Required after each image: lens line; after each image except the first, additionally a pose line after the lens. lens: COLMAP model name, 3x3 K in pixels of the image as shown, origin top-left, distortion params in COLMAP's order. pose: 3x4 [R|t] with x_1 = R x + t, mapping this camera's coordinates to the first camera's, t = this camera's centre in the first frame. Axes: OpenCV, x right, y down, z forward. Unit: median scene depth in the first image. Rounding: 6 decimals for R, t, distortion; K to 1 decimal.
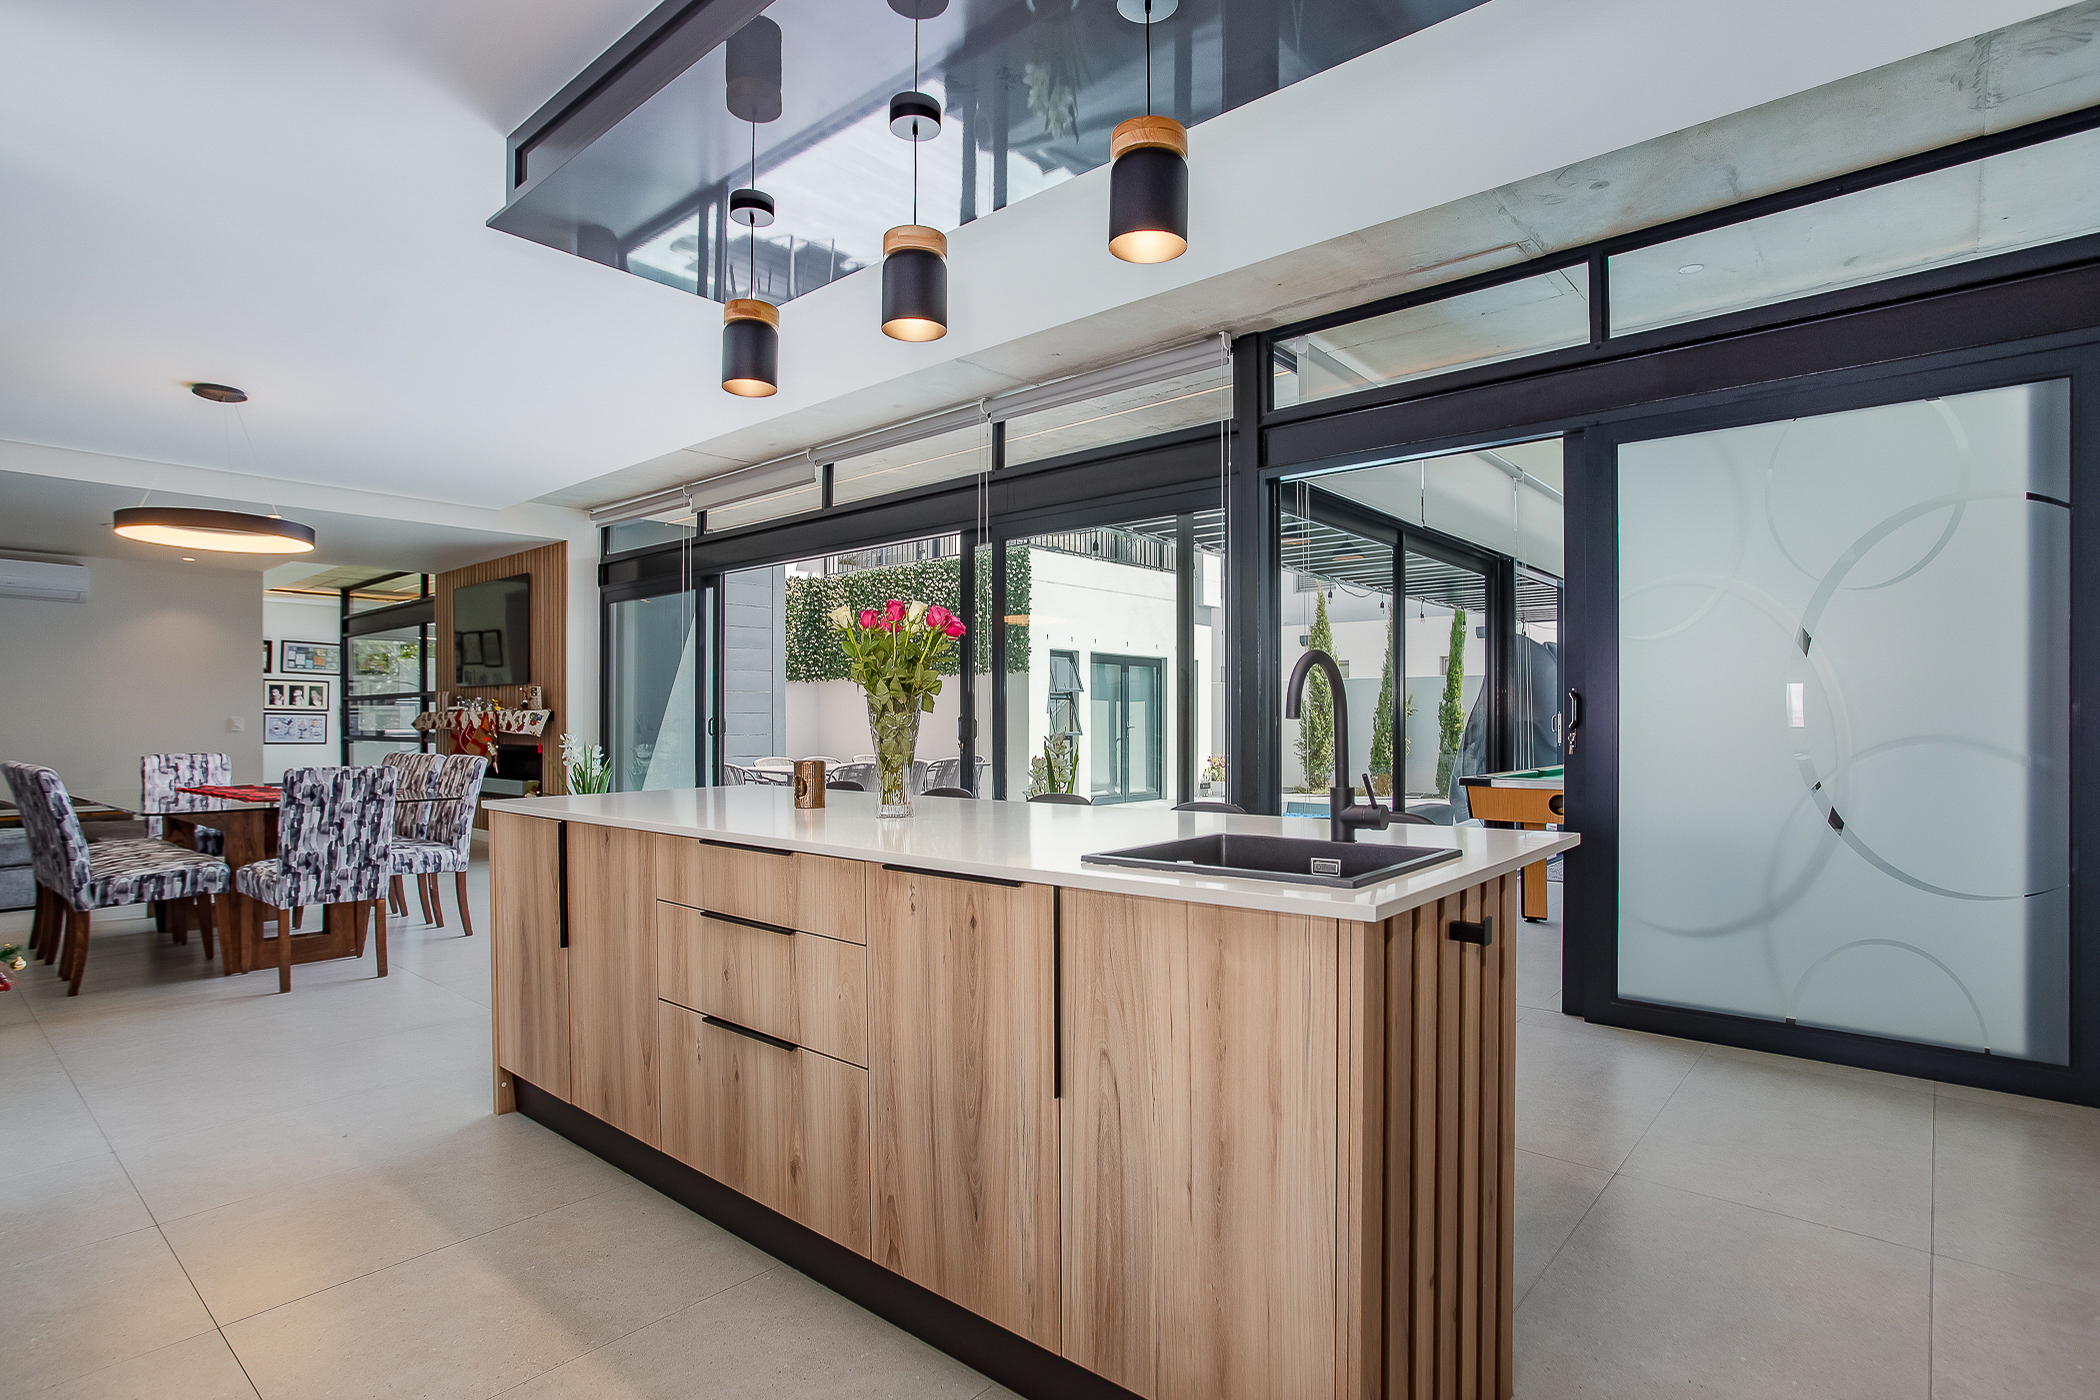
lens RADIAL K [[1064.9, 0, 1044.0], [0, 1064.9, 721.8], [0, 0, 1]] dist [-0.047917, 0.030240]
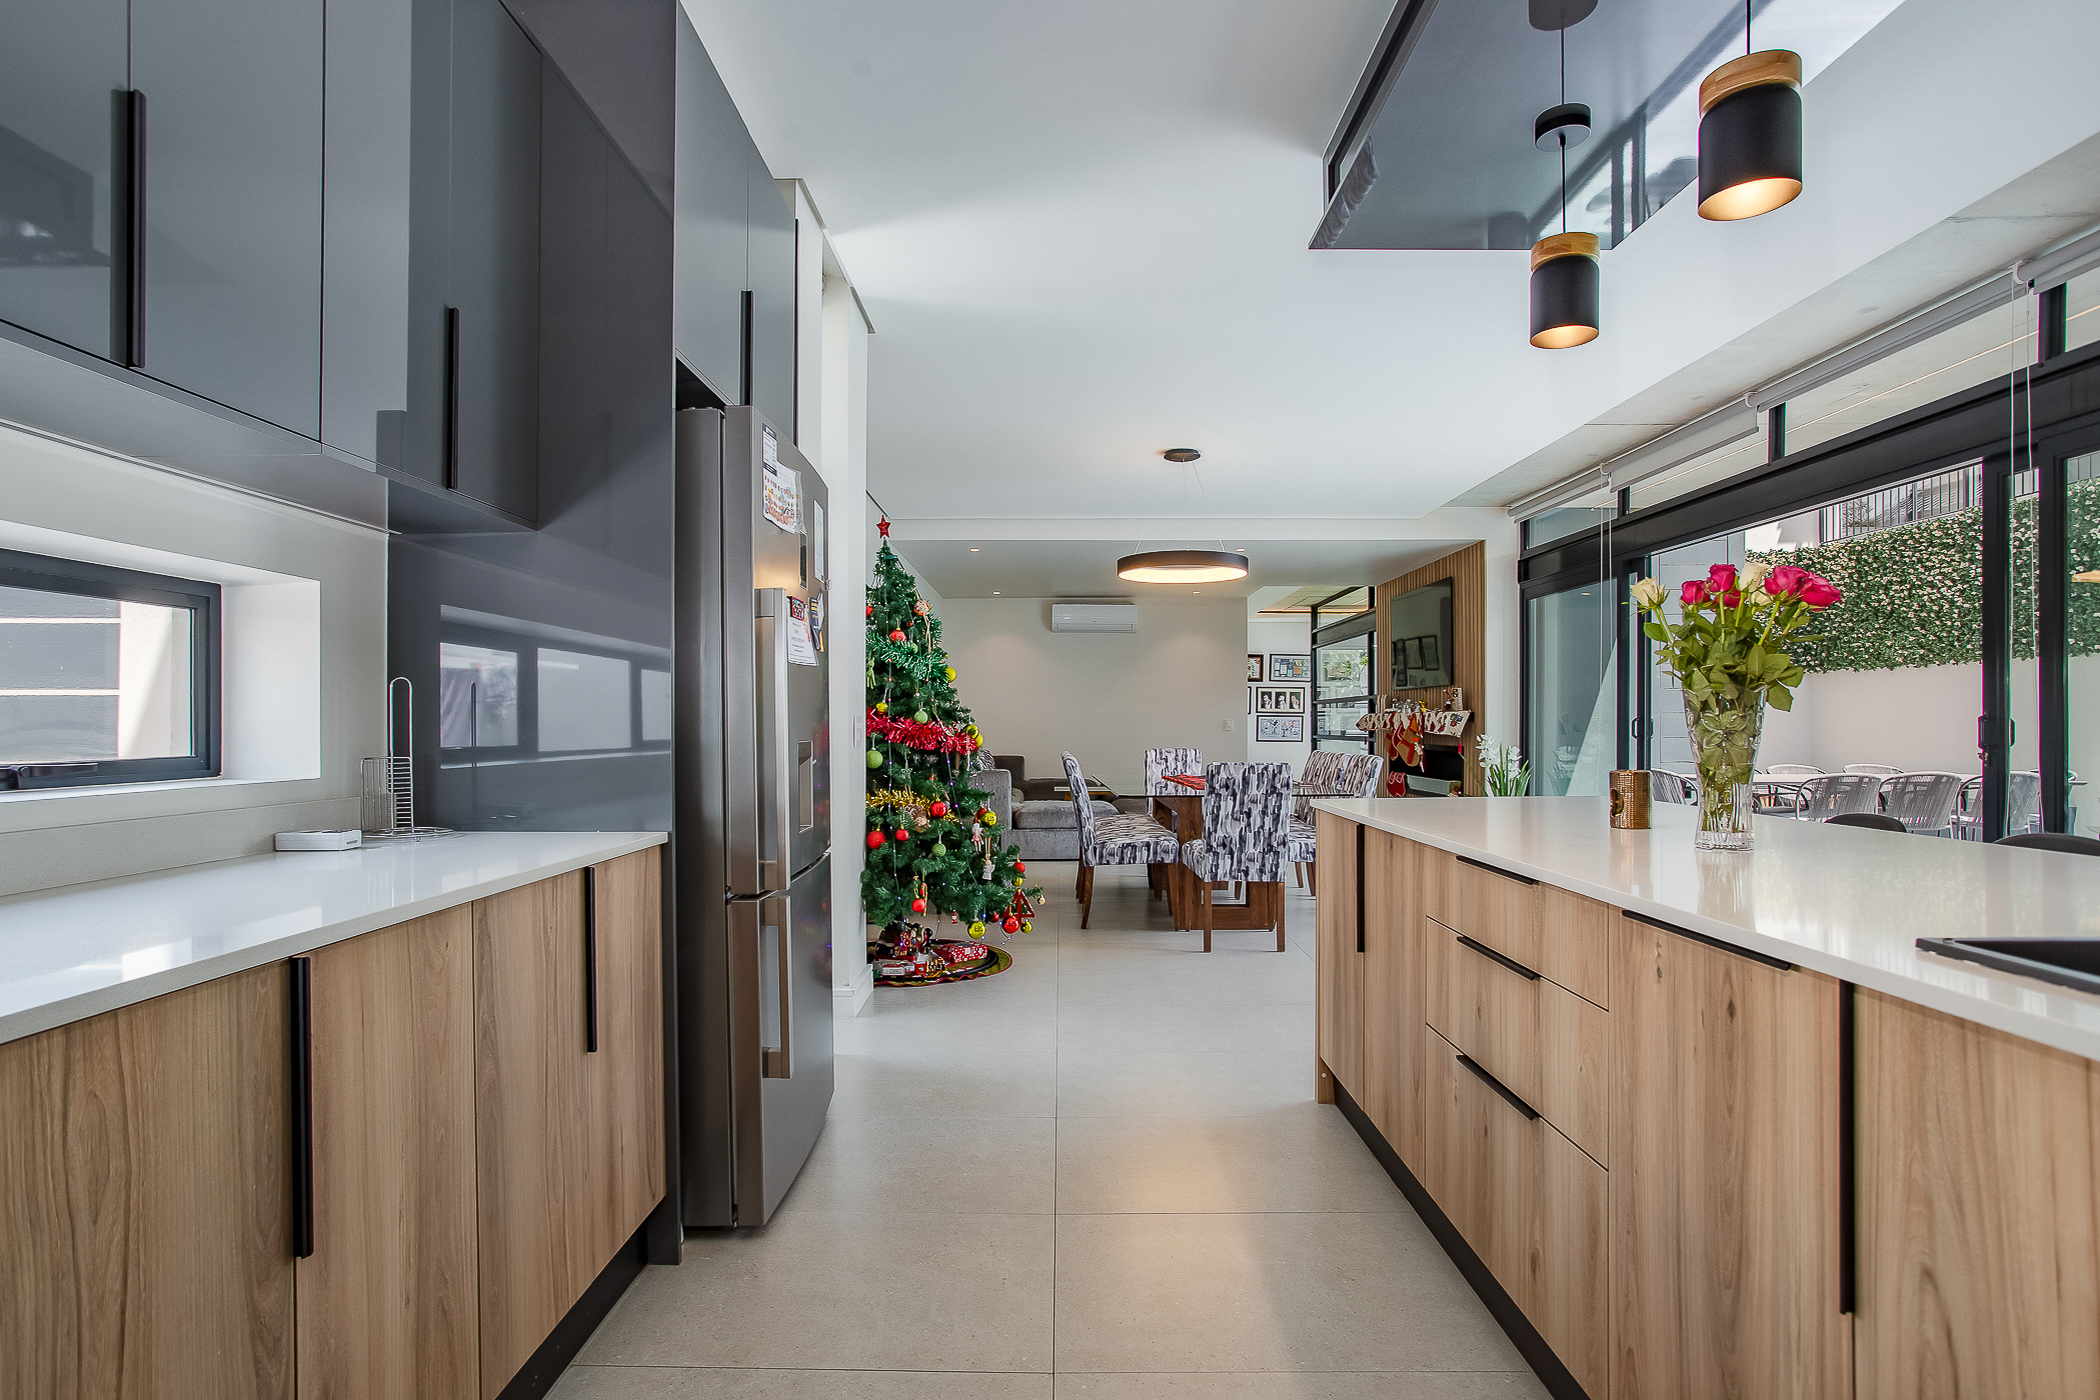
lens RADIAL K [[1064.9, 0, 1044.0], [0, 1064.9, 721.8], [0, 0, 1]] dist [-0.047917, 0.030240]
pose [[0.652350, -0.001006, -0.757917, 0.053305], [0.000514, 0.999999, -0.000885, -0.000387], [0.757917, 0.000187, 0.652351, 0.067343]]
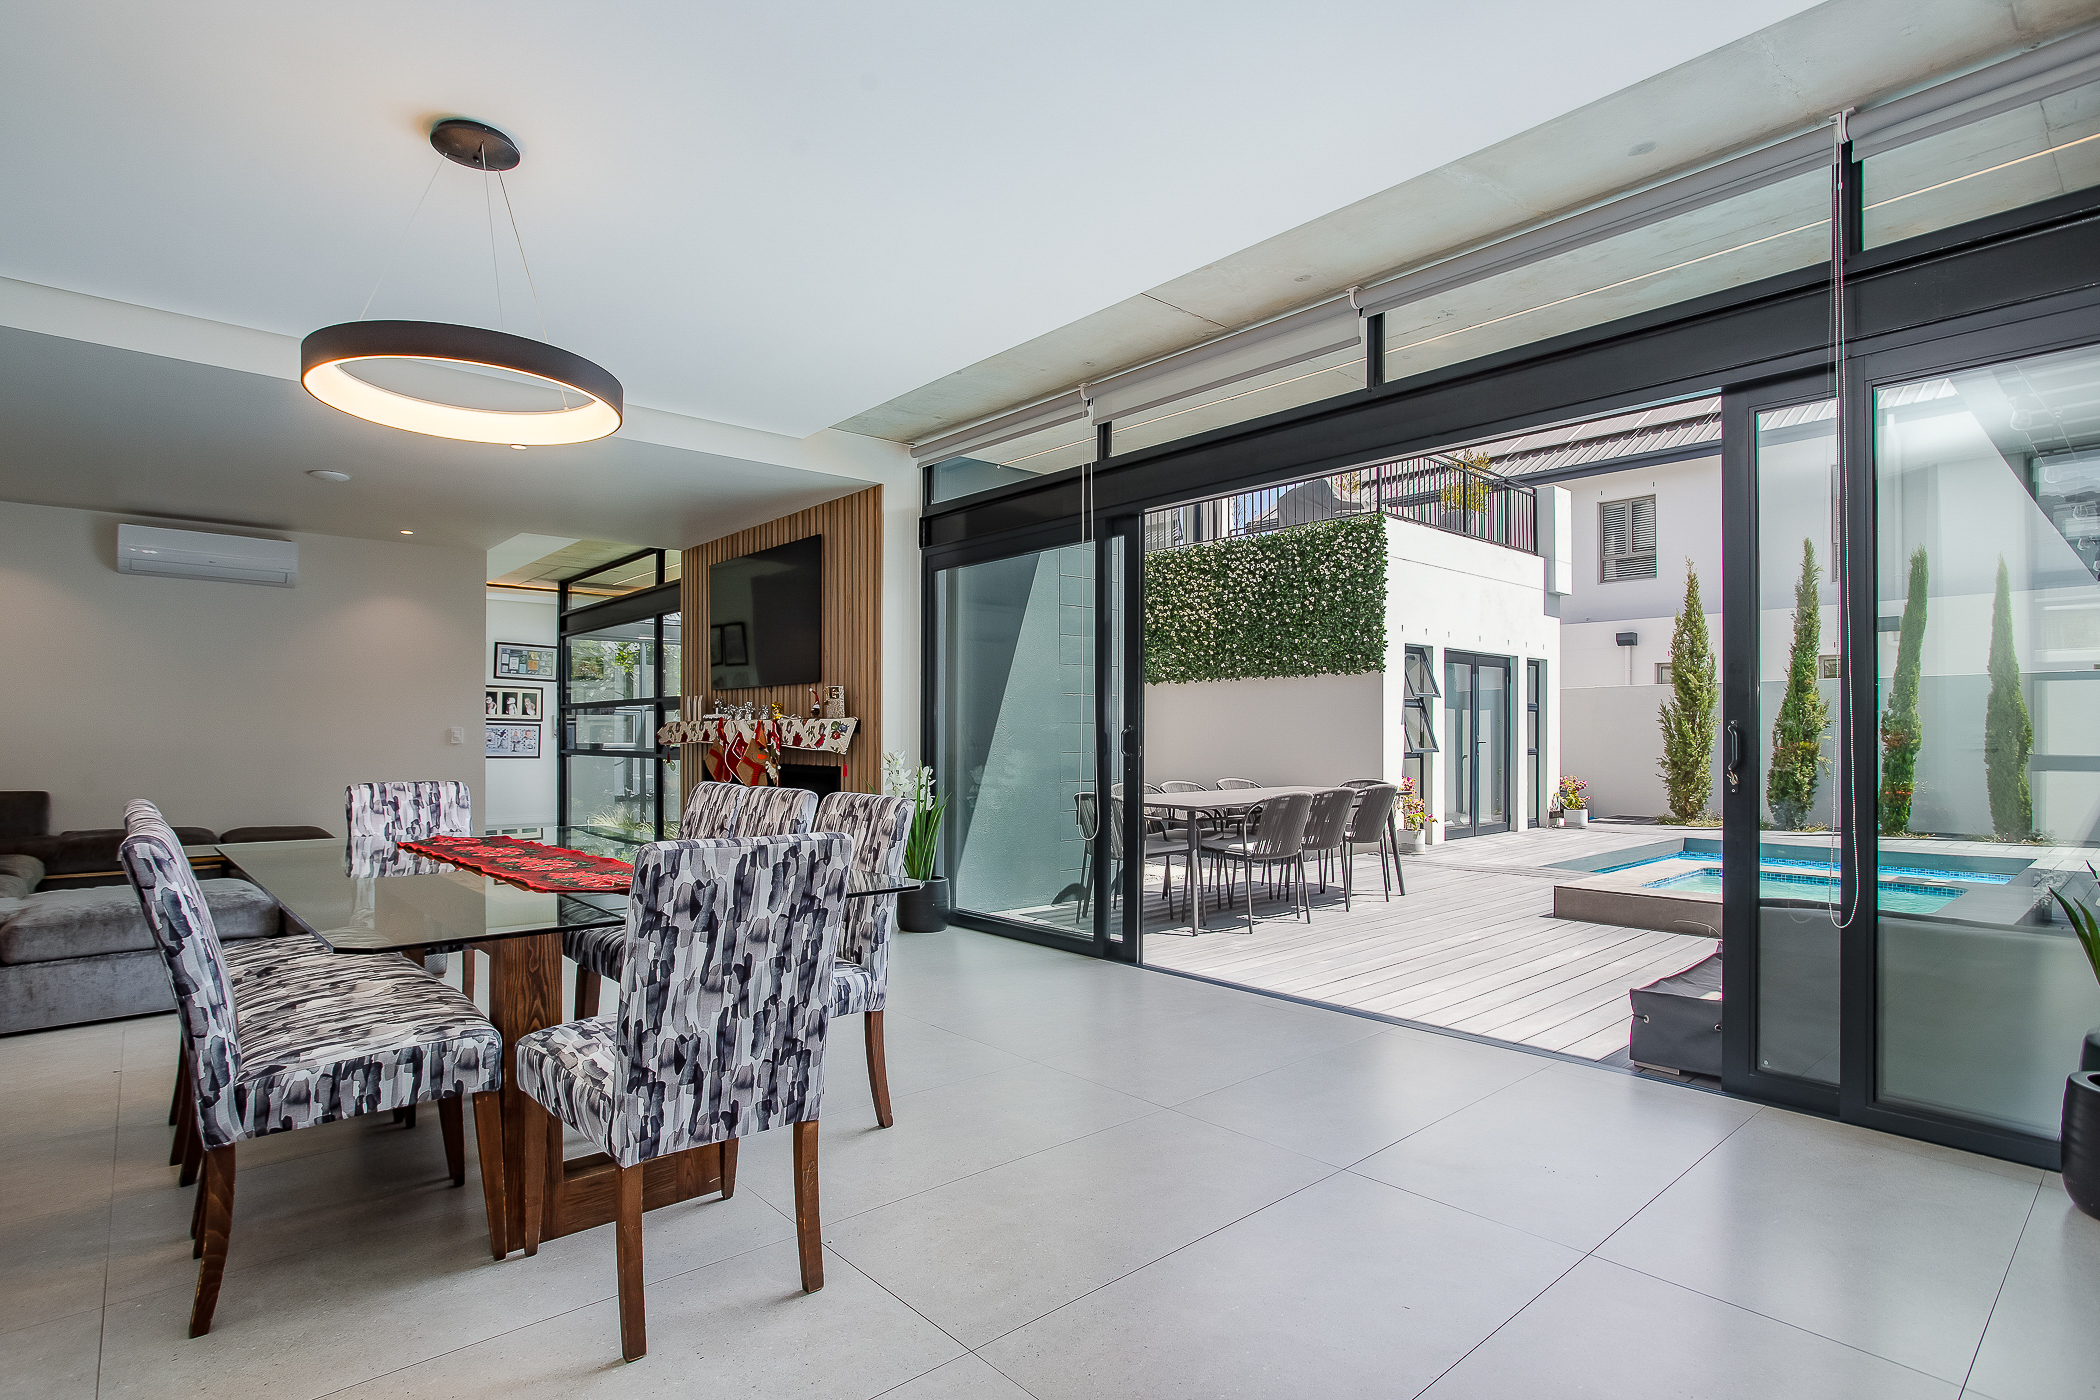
lens RADIAL K [[1076.3, 0, 1041.5], [0, 1076.3, 734.2], [0, 0, 1]] dist [-0.049433, 0.033705]
pose [[0.990161, 0.003020, -0.139898, -0.428599], [-0.003110, 0.999995, -0.000423, 0.000123], [0.139896, 0.000854, 0.990166, 0.507369]]
